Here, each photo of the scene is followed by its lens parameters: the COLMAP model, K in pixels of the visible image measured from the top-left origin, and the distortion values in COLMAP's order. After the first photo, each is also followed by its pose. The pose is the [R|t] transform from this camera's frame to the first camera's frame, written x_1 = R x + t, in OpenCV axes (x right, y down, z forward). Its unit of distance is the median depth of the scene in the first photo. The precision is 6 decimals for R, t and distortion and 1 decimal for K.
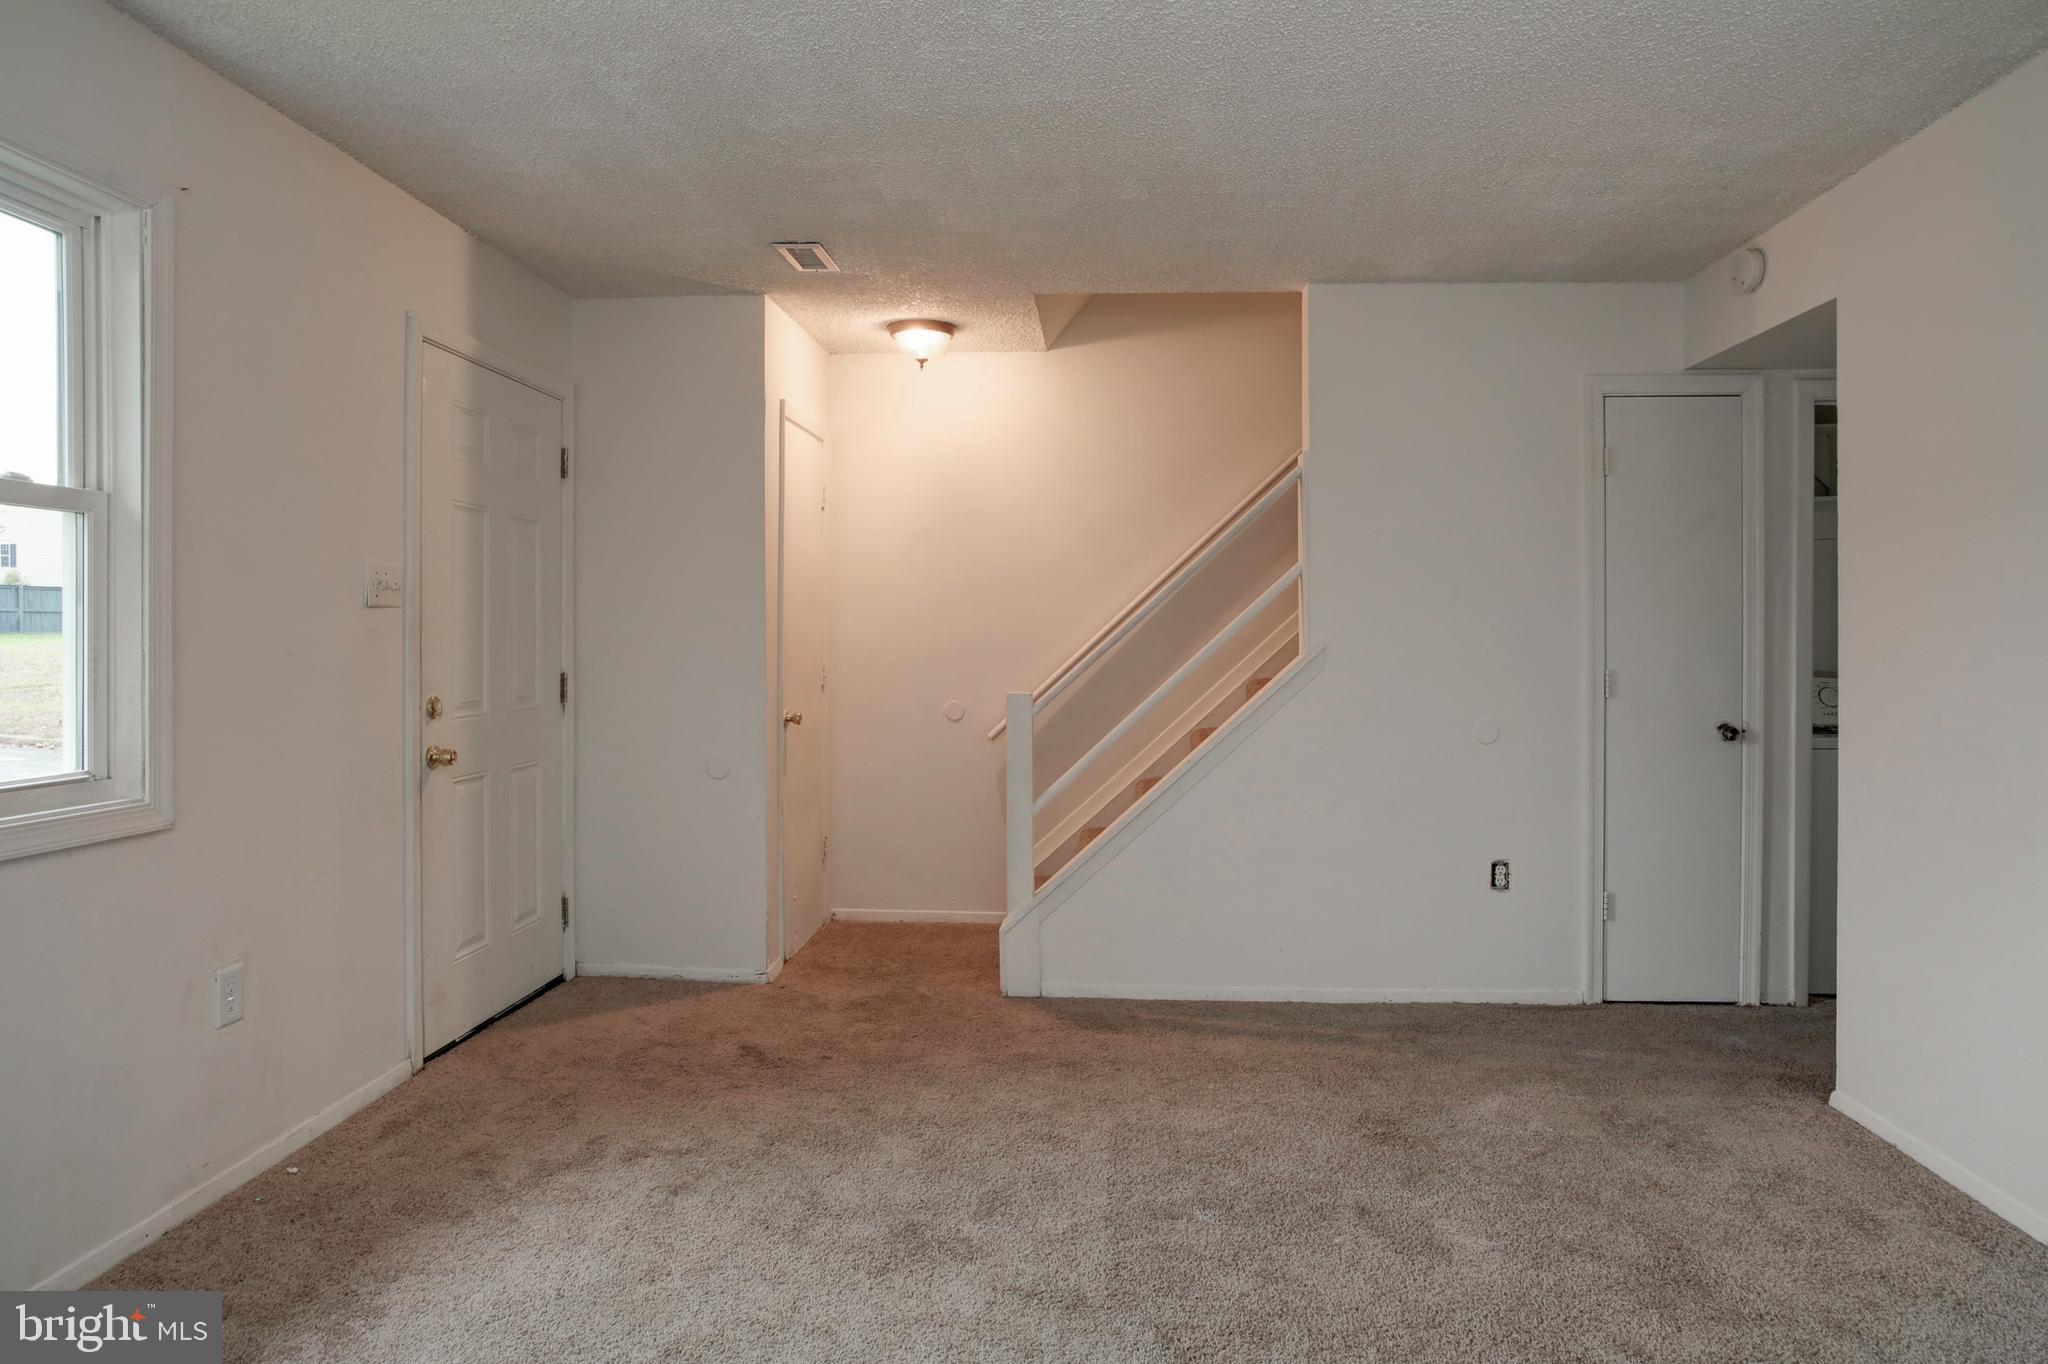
lens RADIAL K [[1267.3, 0, 1037.6], [0, 1267.3, 628.1], [0, 0, 1]] dist [-0.079379, 0.069260]
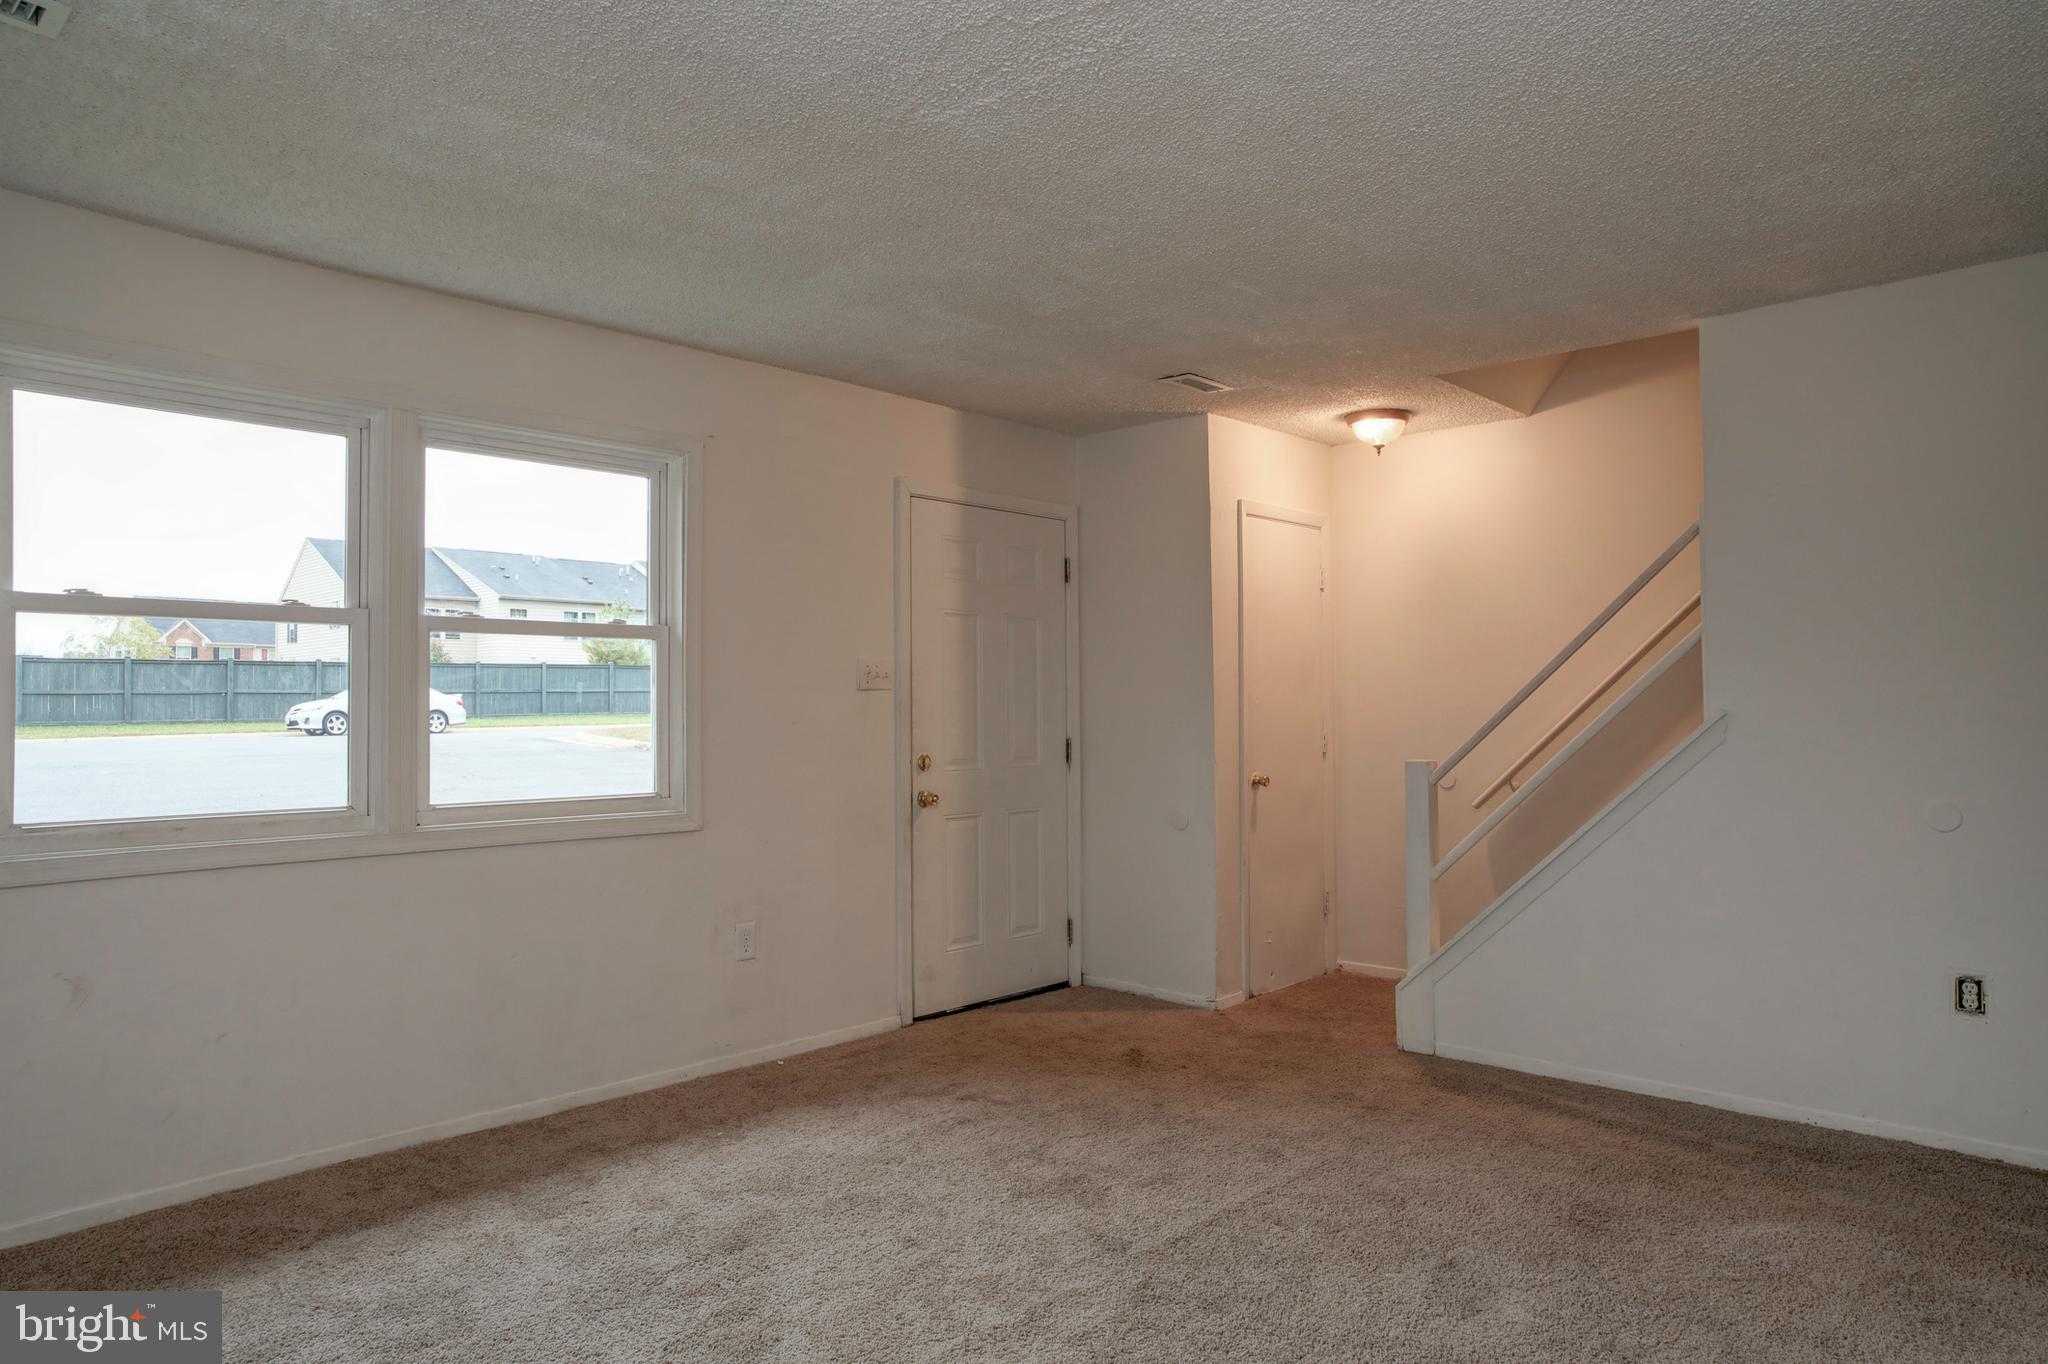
lens RADIAL K [[1287.0, 0, 1030.4], [0, 1287.0, 667.7], [0, 0, 1]] dist [-0.076654, 0.071325]
pose [[0.780160, -0.027253, -0.624986, 0.460642], [0.012077, 0.999521, -0.028510, 0.001518], [0.625464, 0.014695, 0.780115, -0.025664]]
